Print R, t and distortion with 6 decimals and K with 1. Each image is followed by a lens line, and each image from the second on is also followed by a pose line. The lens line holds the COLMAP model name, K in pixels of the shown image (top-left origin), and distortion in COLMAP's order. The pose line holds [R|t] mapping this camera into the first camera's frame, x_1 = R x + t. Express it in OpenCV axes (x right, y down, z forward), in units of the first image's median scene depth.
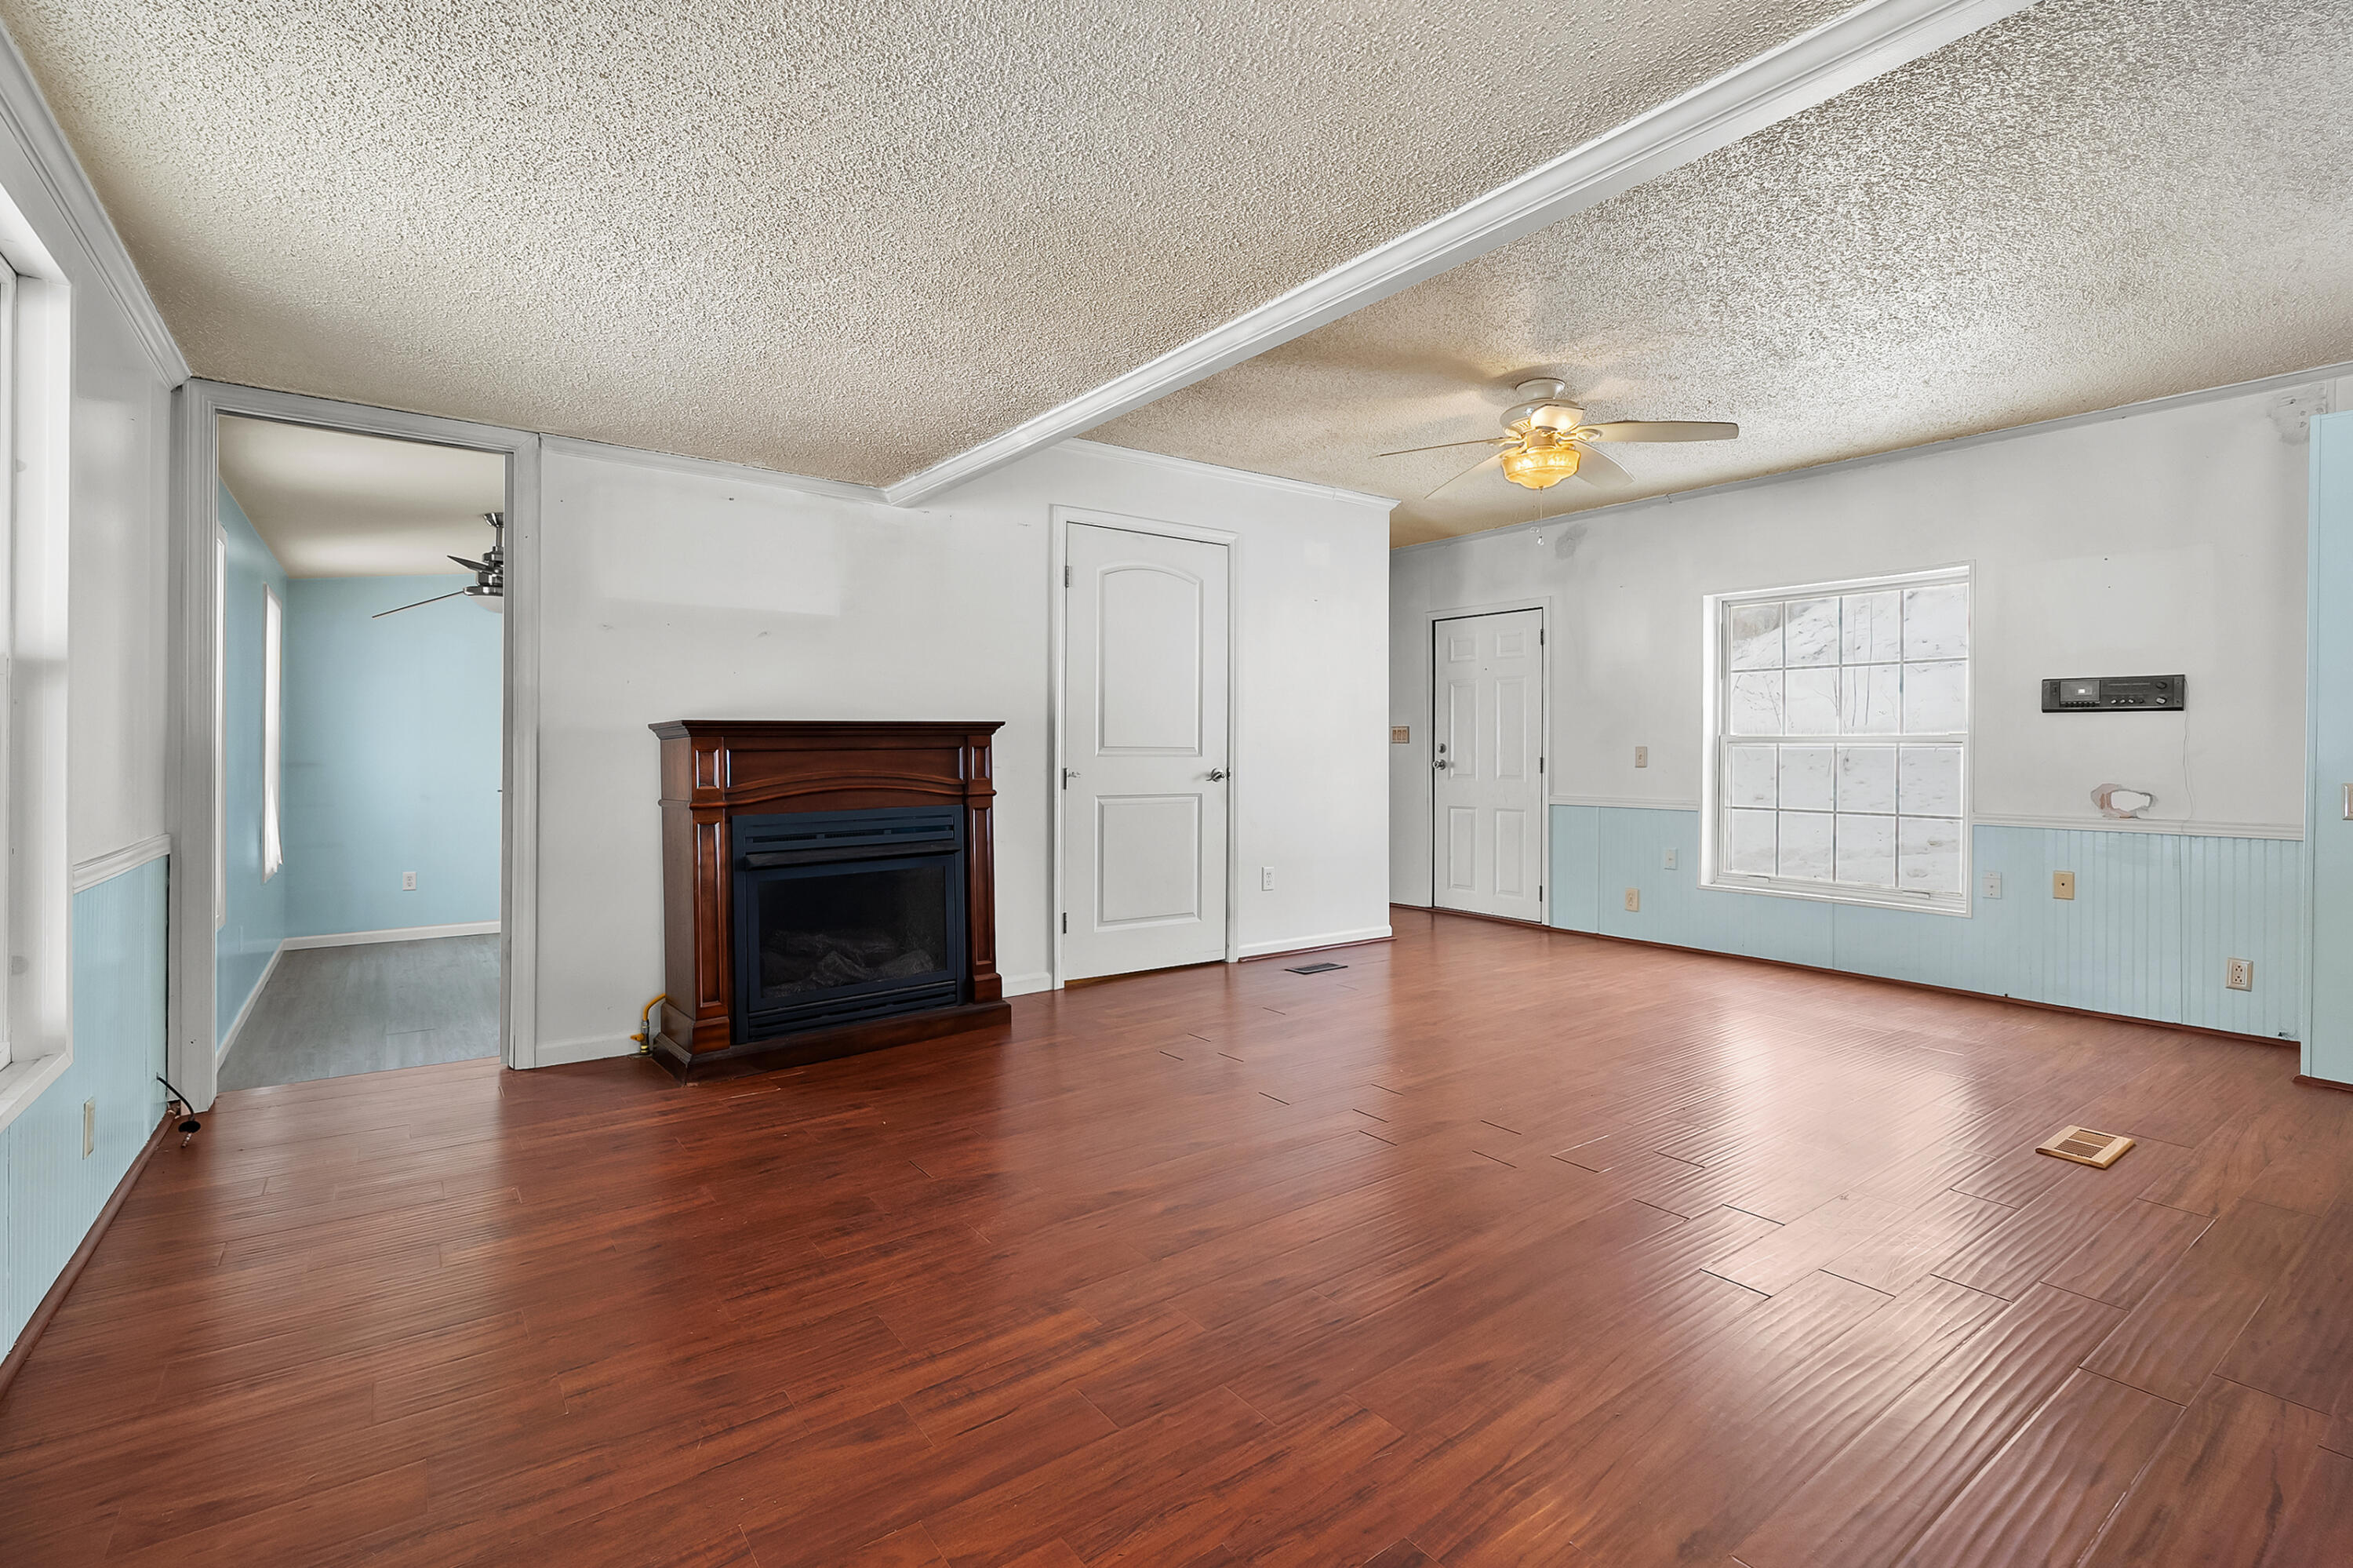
lens RADIAL K [[1058.7, 0, 1173.1], [0, 1058.7, 774.4], [0, 0, 1]] dist [-0.014456, -0.000031]
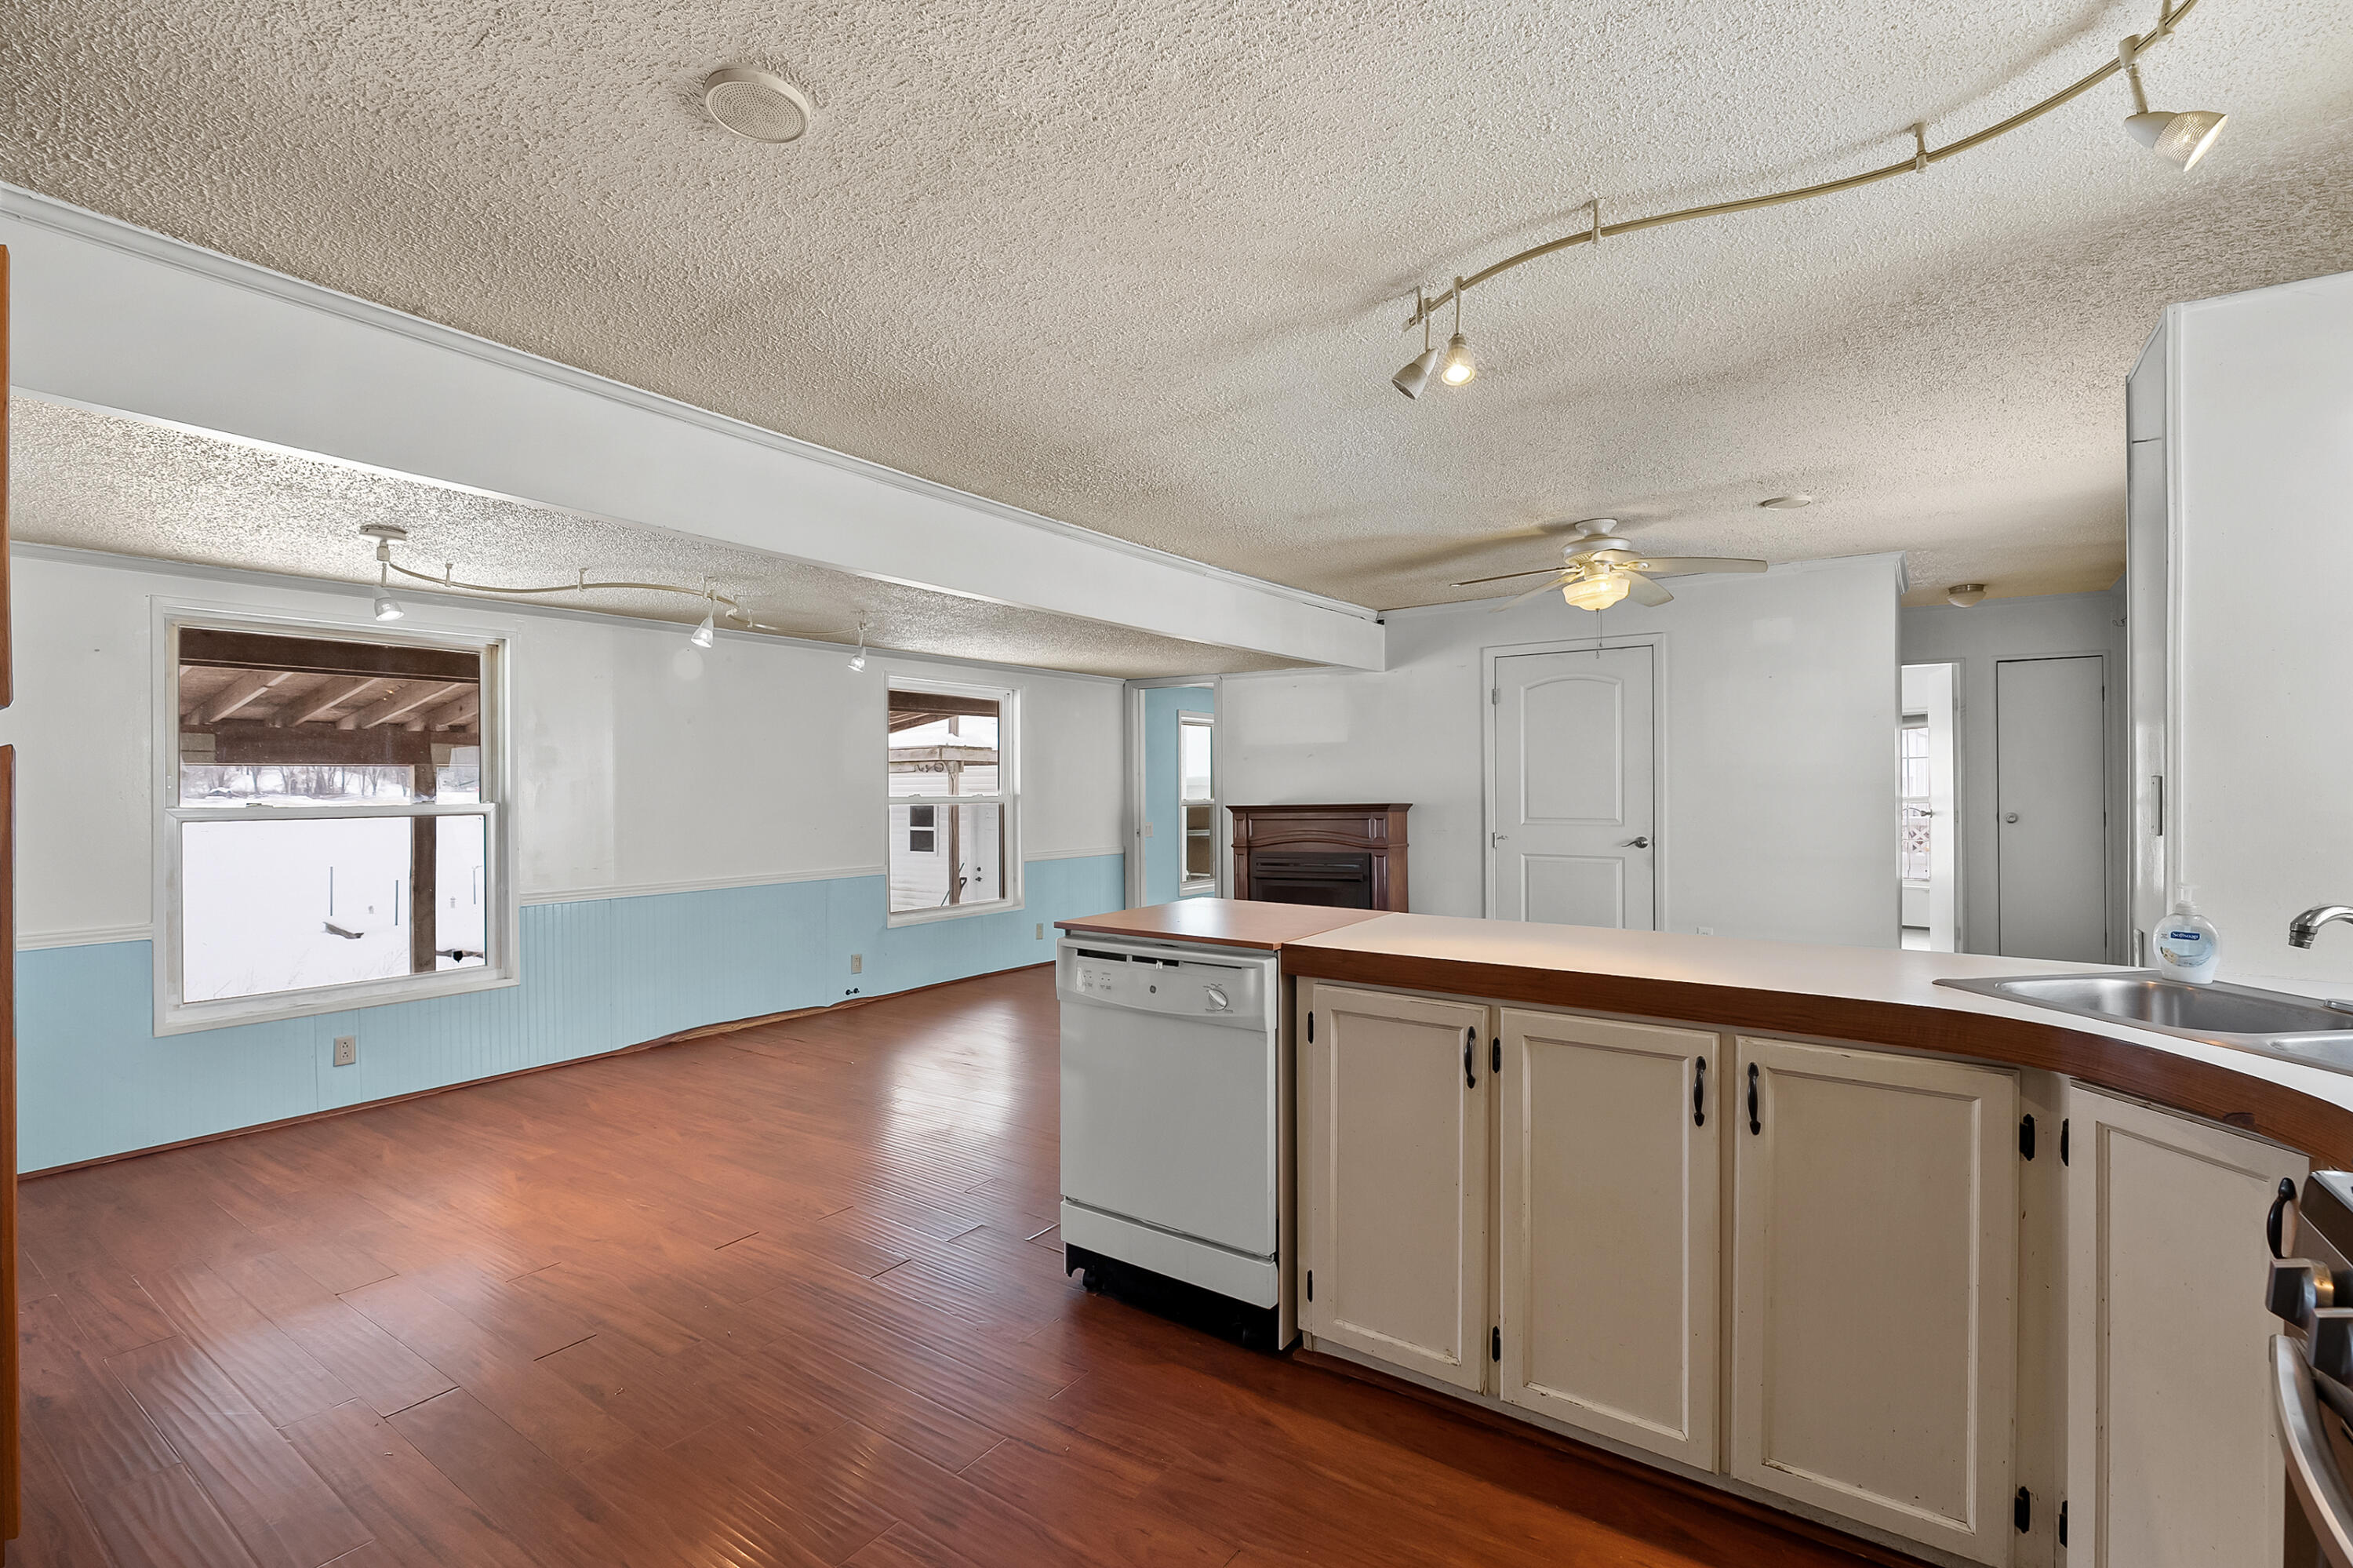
lens RADIAL K [[1058.7, 0, 1173.1], [0, 1058.7, 774.4], [0, 0, 1]] dist [-0.014456, -0.000031]
pose [[0.317449, -0.014075, -0.948171, 1.091602], [-0.012228, 0.999746, -0.018934, -0.051277], [0.948197, 0.017605, 0.317196, 0.149774]]
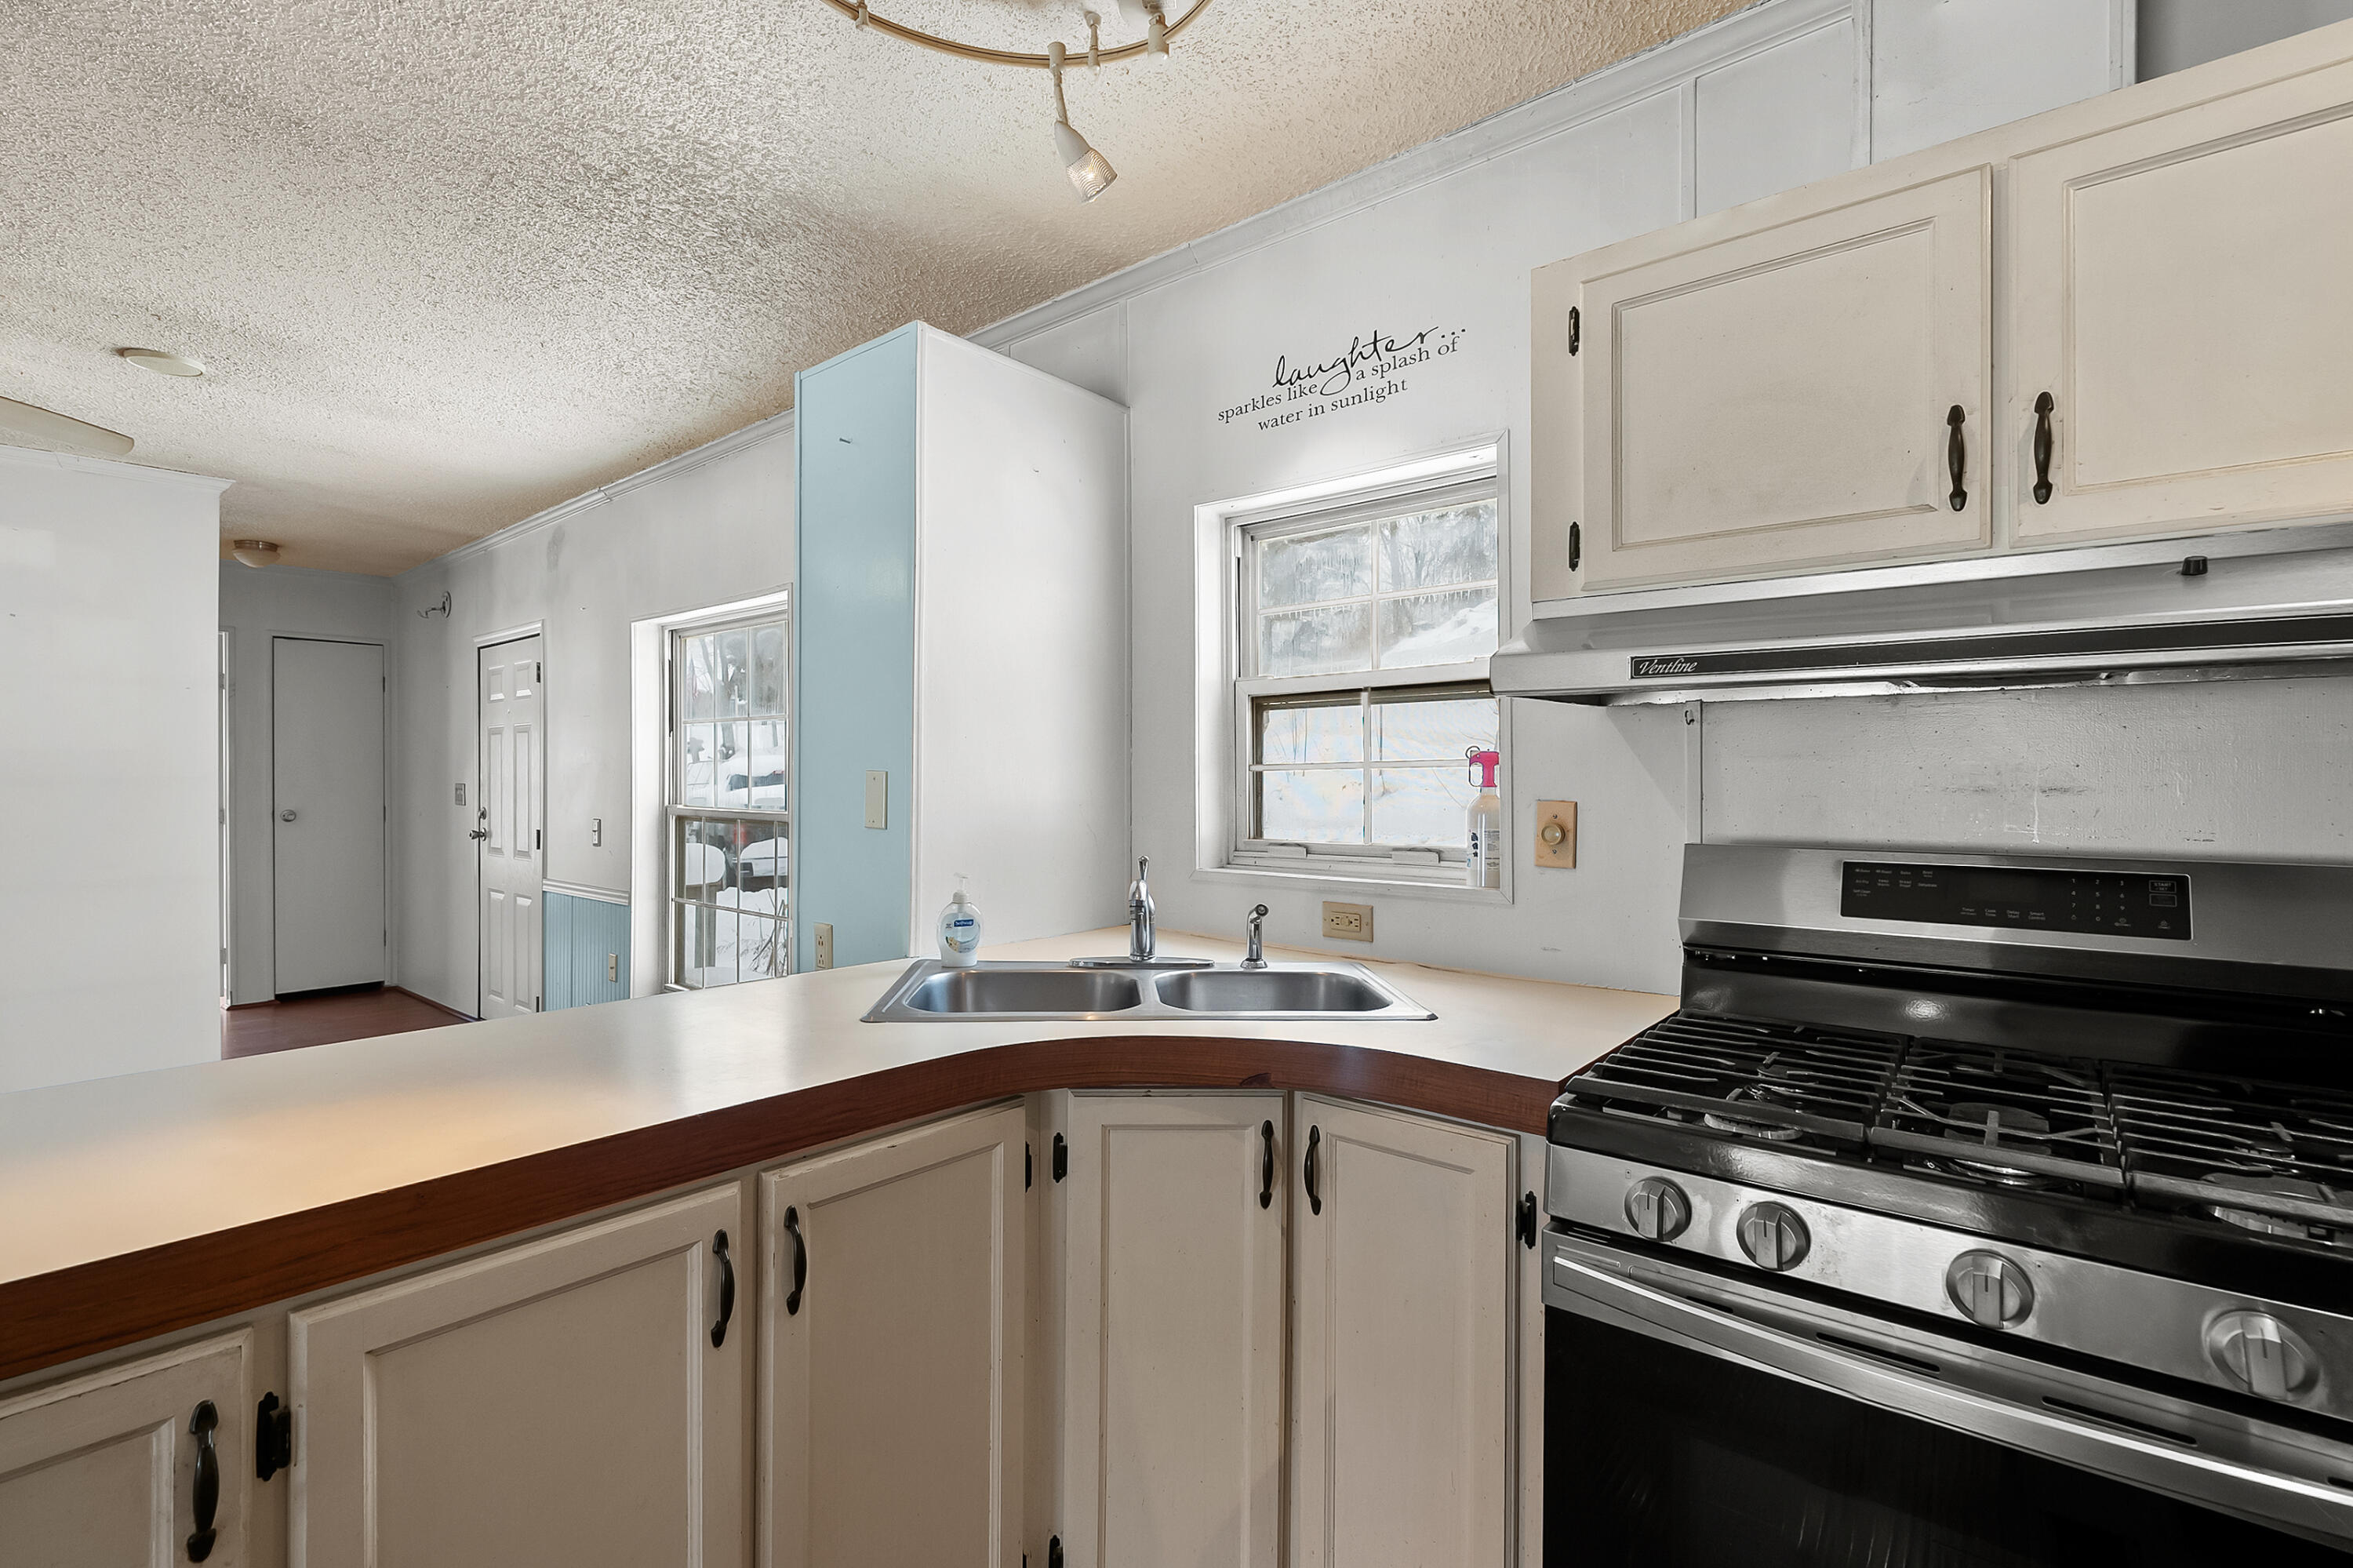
lens RADIAL K [[1058.7, 0, 1173.1], [0, 1058.7, 774.4], [0, 0, 1]] dist [-0.014456, -0.000031]
pose [[0.971351, 0.000018, 0.237648, 0.827578], [0.004704, 0.999803, -0.019302, -0.053065], [-0.237601, 0.019867, 0.971160, 0.206343]]
